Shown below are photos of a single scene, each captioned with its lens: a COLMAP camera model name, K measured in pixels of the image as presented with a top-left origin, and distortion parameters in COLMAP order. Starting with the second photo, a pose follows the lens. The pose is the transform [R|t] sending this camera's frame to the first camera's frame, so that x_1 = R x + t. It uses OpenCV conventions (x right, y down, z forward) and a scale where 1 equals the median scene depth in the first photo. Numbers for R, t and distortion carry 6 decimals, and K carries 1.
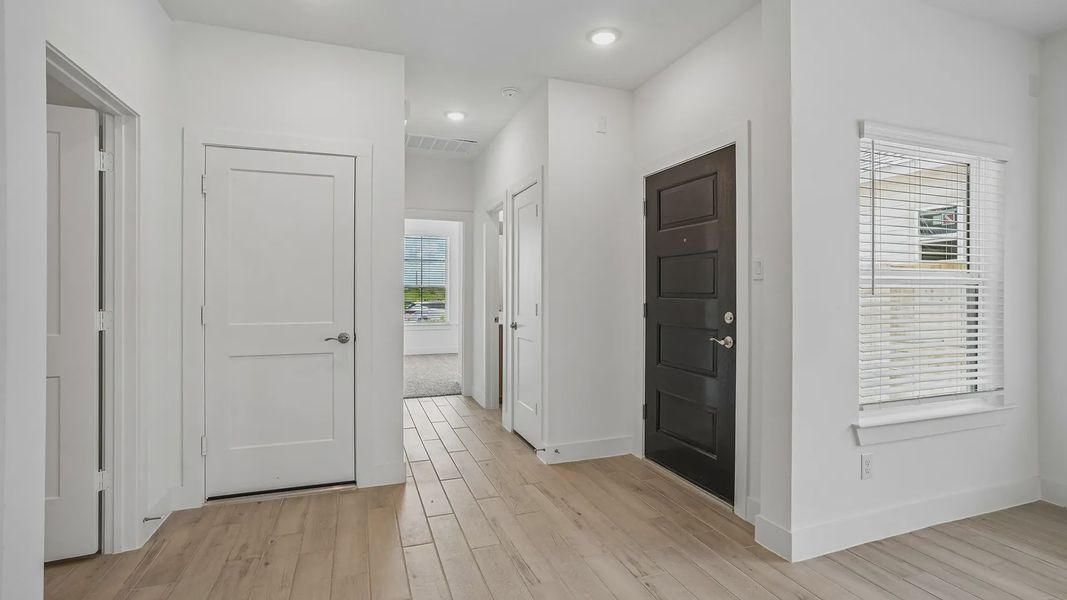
lens RADIAL K [[494.6, 0, 528.3], [0, 494.6, 293.6], [0, 0, 1]] dist [-0.023029, 0.006220]
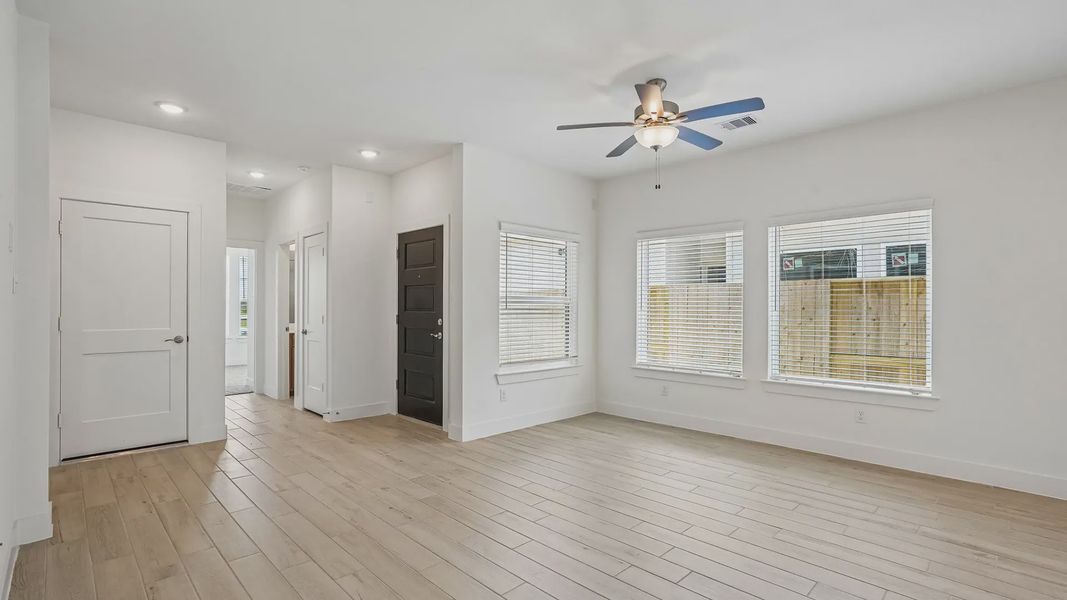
lens RADIAL K [[494.6, 0, 527.8], [0, 494.6, 305.5], [0, 0, 1]] dist [-0.023029, 0.006220]
pose [[0.911070, 0.002605, 0.412244, -0.038156], [0.000870, 0.999966, -0.008243, 0.004013], [-0.412252, 0.007869, 0.911036, -0.690393]]
